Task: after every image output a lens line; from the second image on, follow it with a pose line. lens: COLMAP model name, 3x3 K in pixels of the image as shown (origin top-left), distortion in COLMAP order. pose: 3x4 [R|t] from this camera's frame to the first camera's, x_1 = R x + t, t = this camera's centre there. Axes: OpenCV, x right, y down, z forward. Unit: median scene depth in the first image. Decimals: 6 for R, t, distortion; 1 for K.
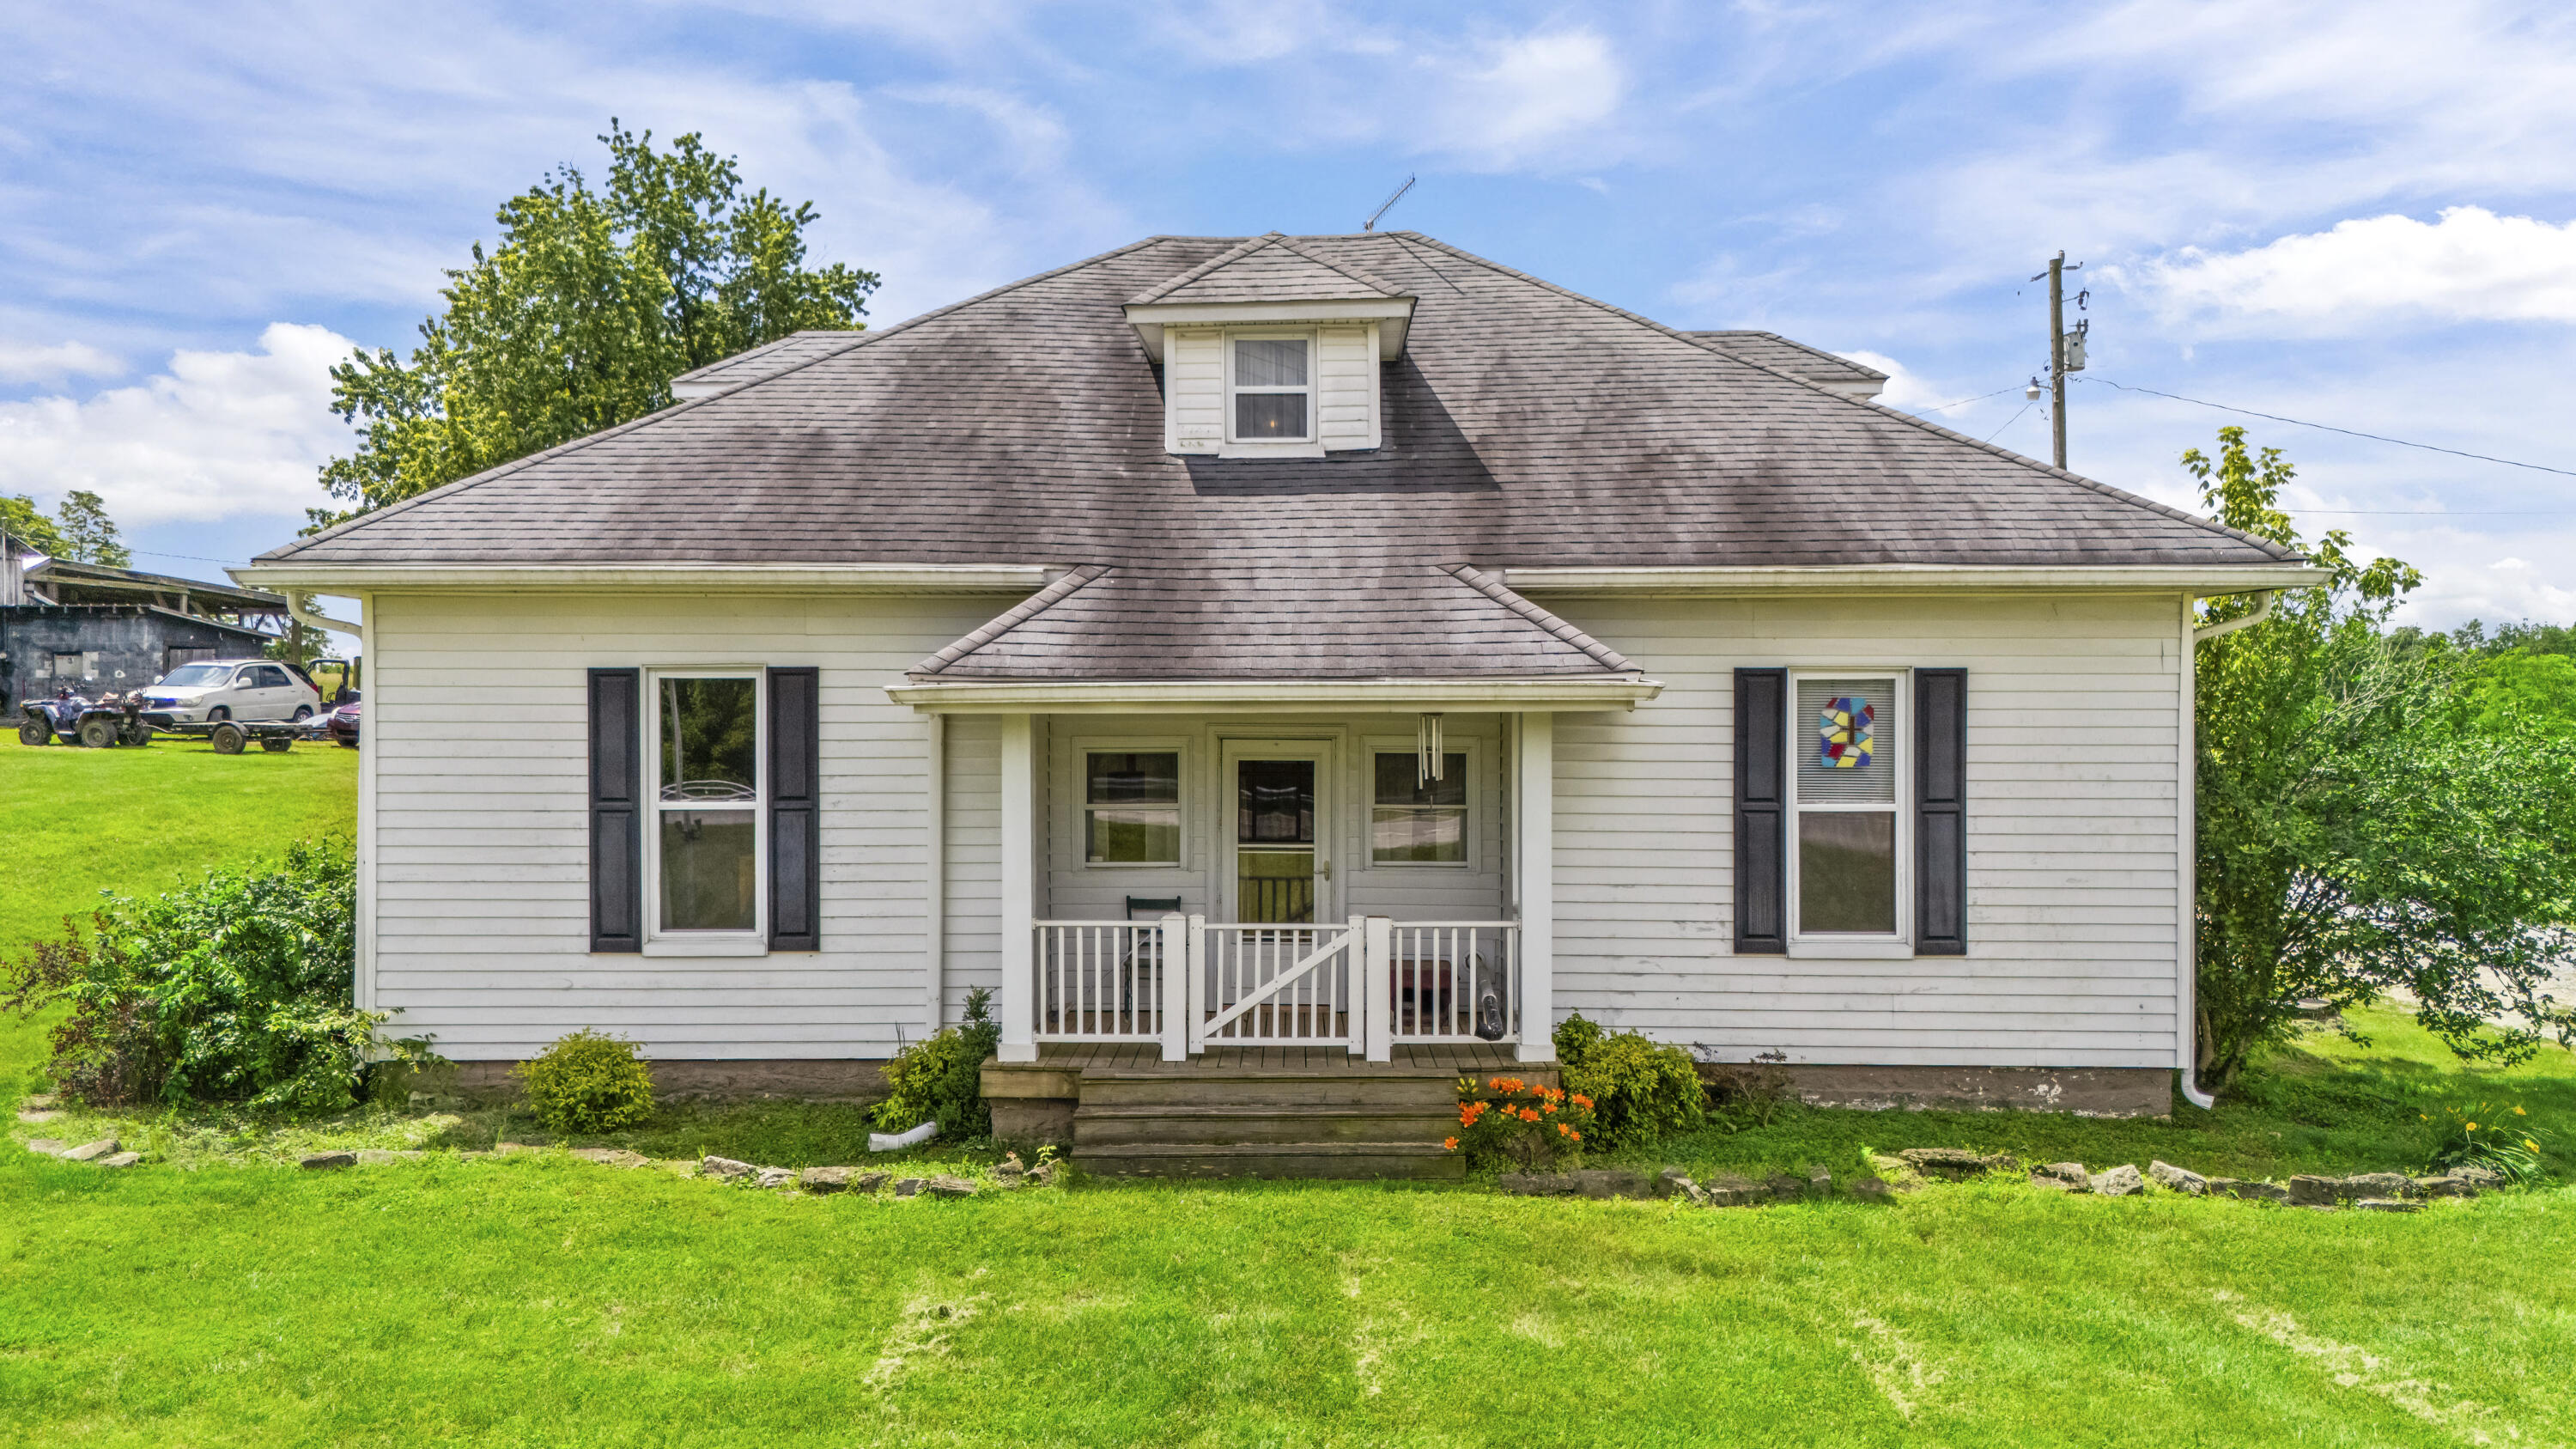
lens RADIAL K [[1949.0, 0, 1225.4], [0, 1949.0, 721.2], [0, 0, 1]] dist [0.024664, -0.014733]
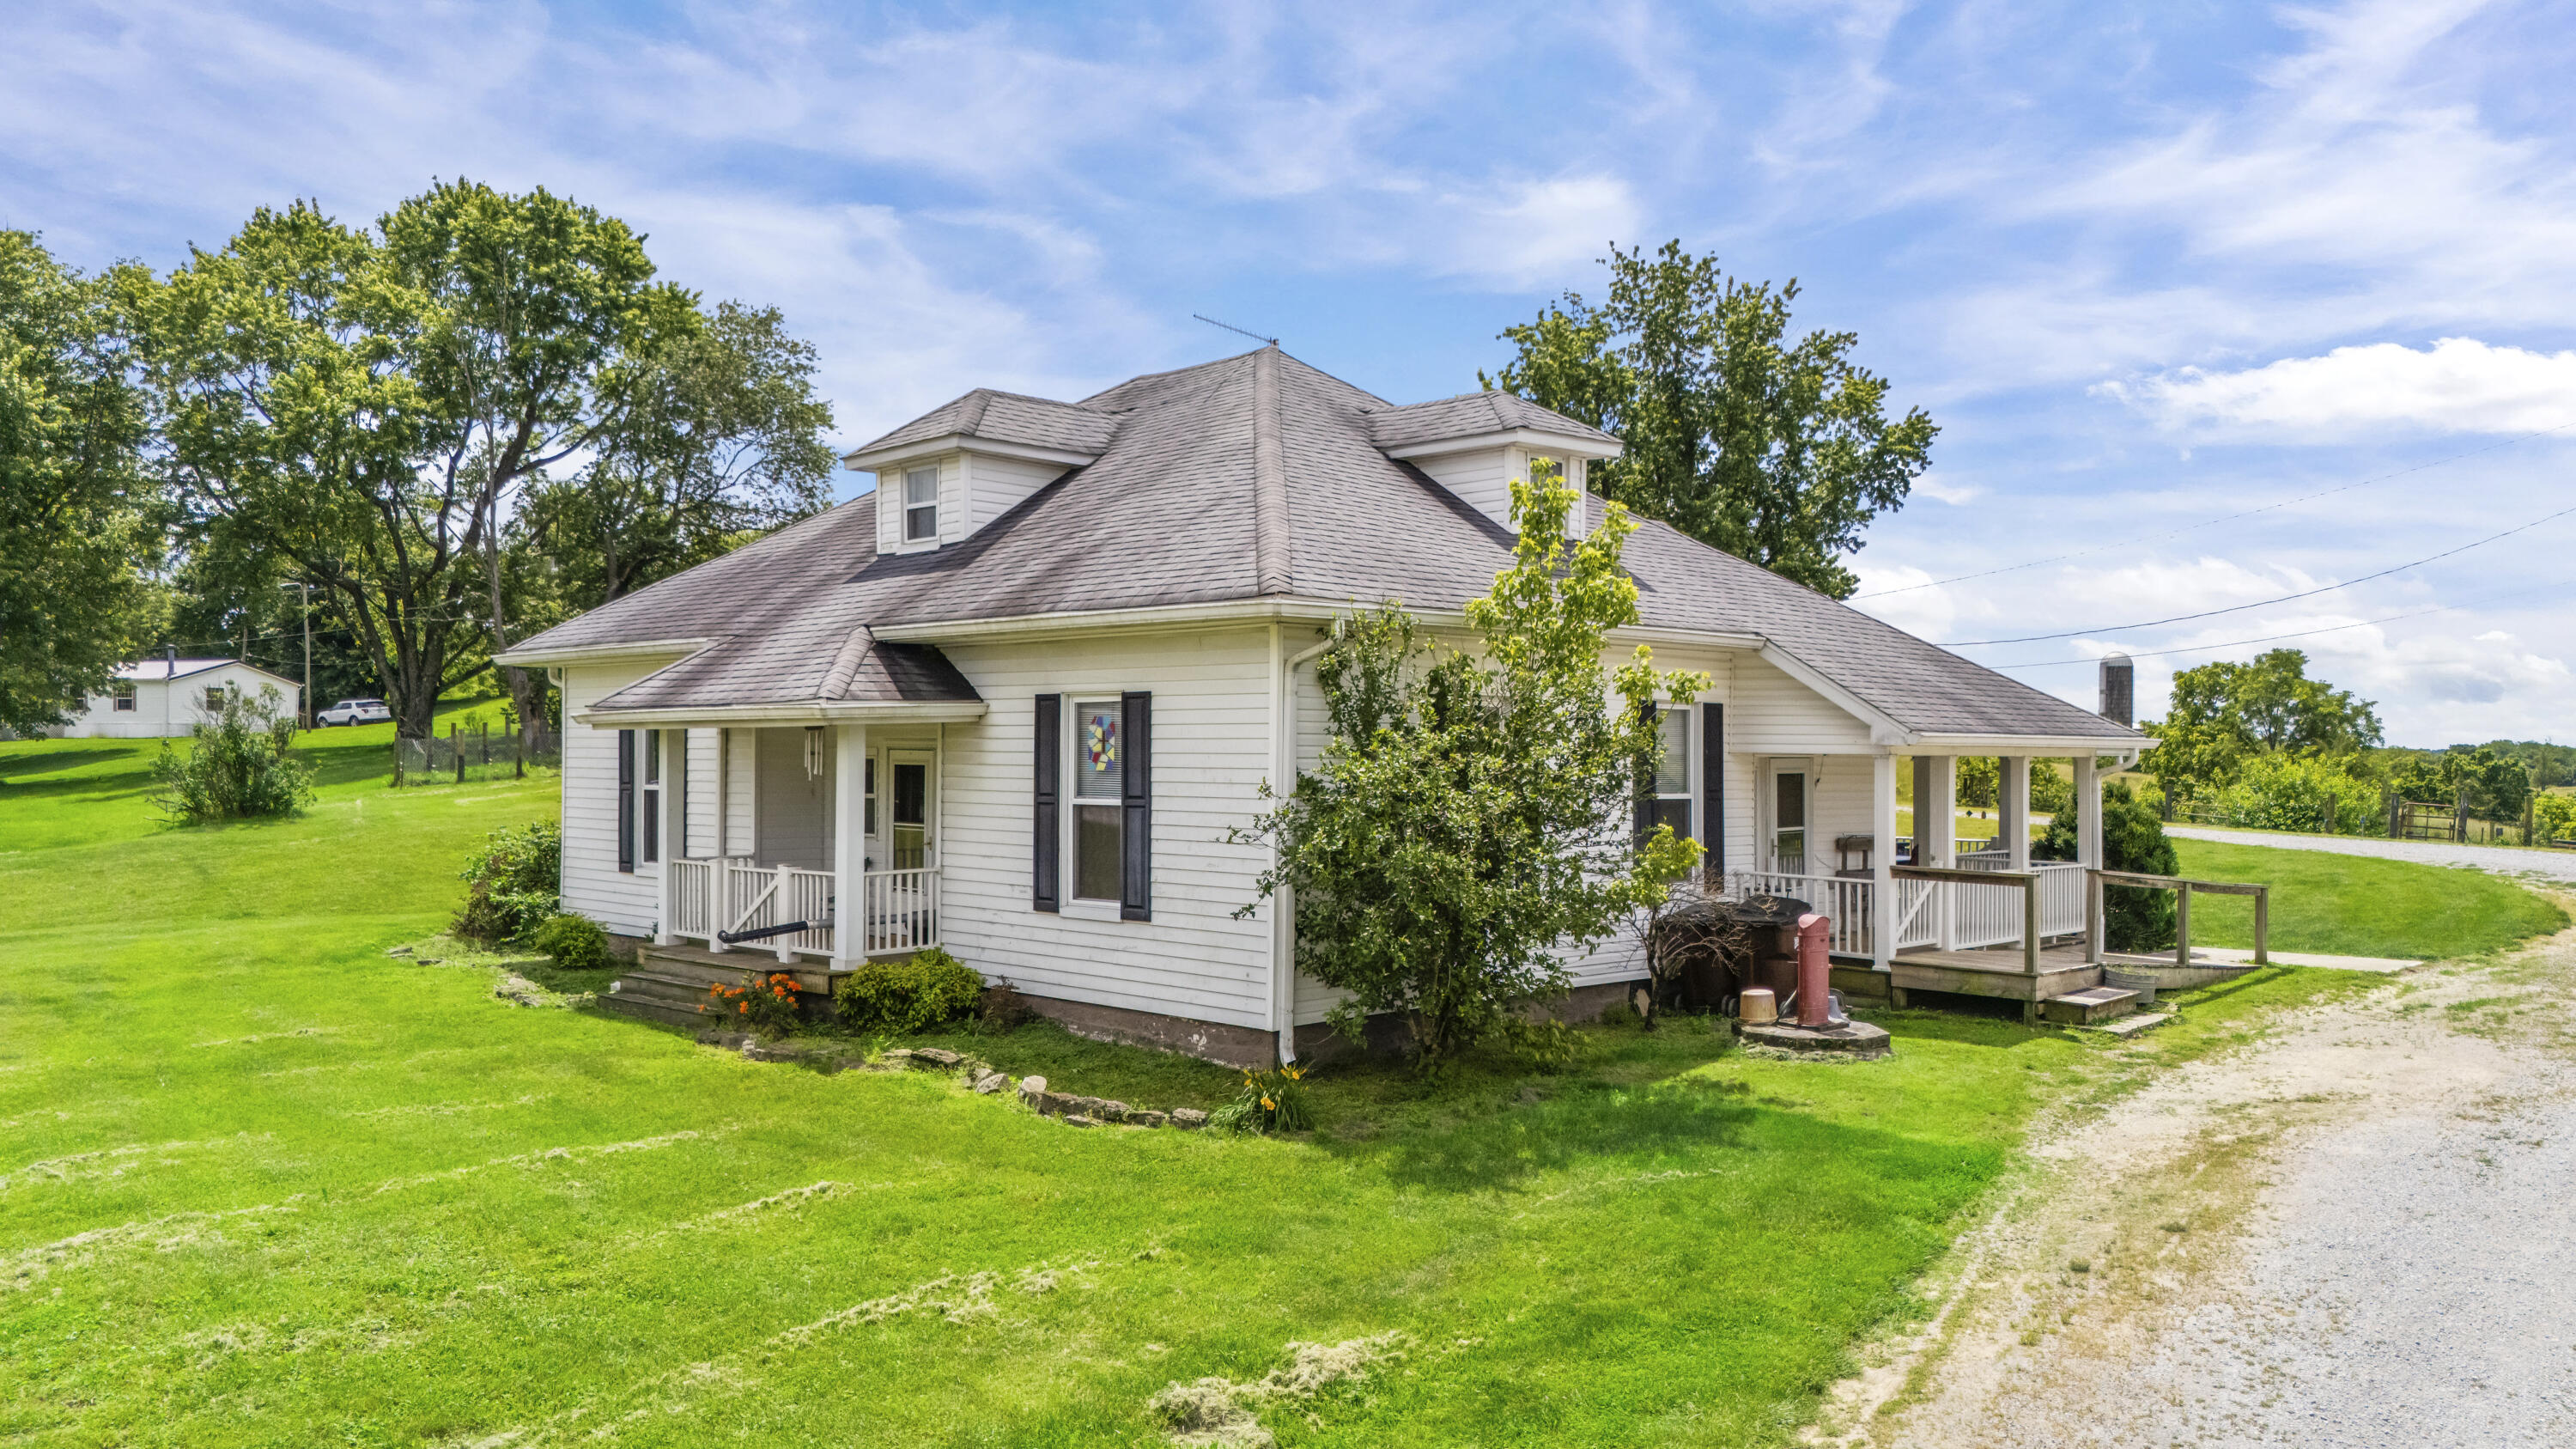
lens RADIAL K [[1949.0, 0, 1295.3], [0, 1949.0, 723.5], [0, 0, 1]] dist [0.024664, -0.014733]
pose [[0.729215, -0.006222, -0.684257, 1.281959], [-0.012942, 0.999654, -0.022882, 0.020395], [0.684163, 0.025542, 0.728882, 0.158668]]
